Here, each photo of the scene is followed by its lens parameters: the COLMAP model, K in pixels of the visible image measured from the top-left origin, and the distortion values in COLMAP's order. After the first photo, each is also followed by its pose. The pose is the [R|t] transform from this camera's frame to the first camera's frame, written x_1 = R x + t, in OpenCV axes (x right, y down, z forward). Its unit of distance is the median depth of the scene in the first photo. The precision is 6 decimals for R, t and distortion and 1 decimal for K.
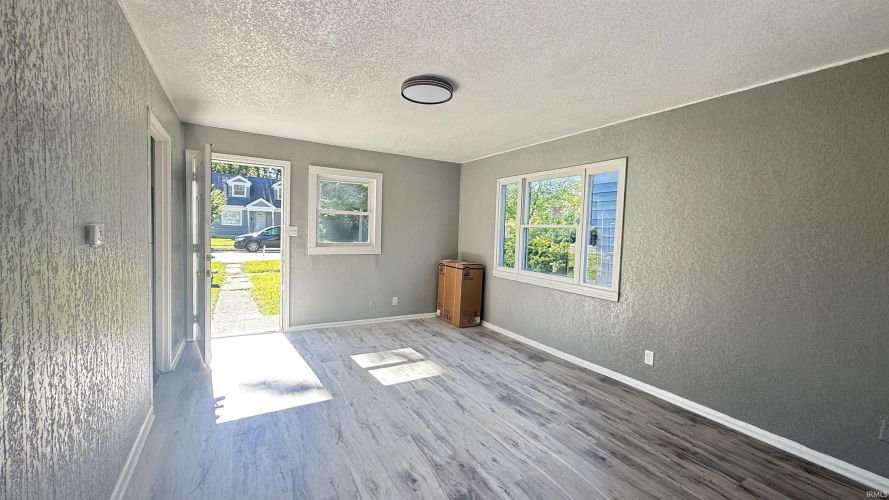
lens RADIAL K [[356.2, 0, 444.4], [0, 356.2, 248.5], [0, 0, 1]] dist [0.004310, 0.000305]
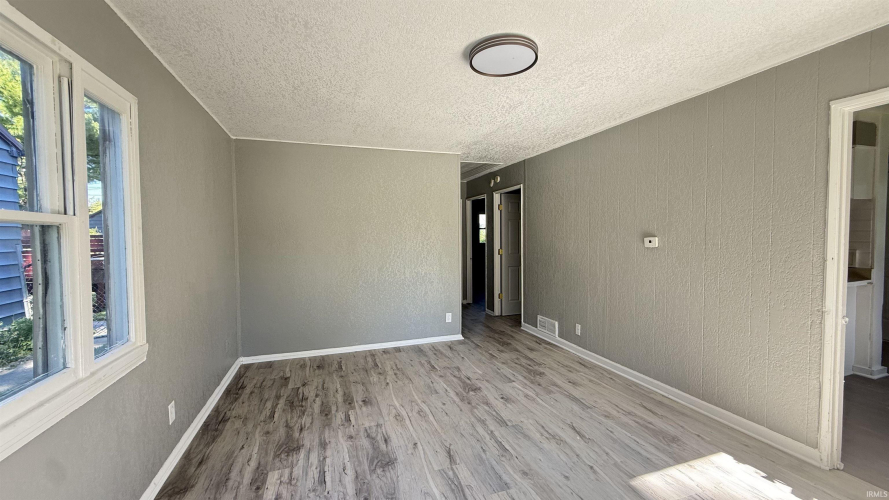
lens RADIAL K [[356.2, 0, 444.3], [0, 356.2, 250.2], [0, 0, 1]] dist [0.004310, 0.000305]
pose [[-0.979489, -0.033610, 0.198674, -0.097065], [-0.014607, 0.995240, 0.096352, -0.107259], [-0.200967, 0.091474, -0.975318, 1.966307]]
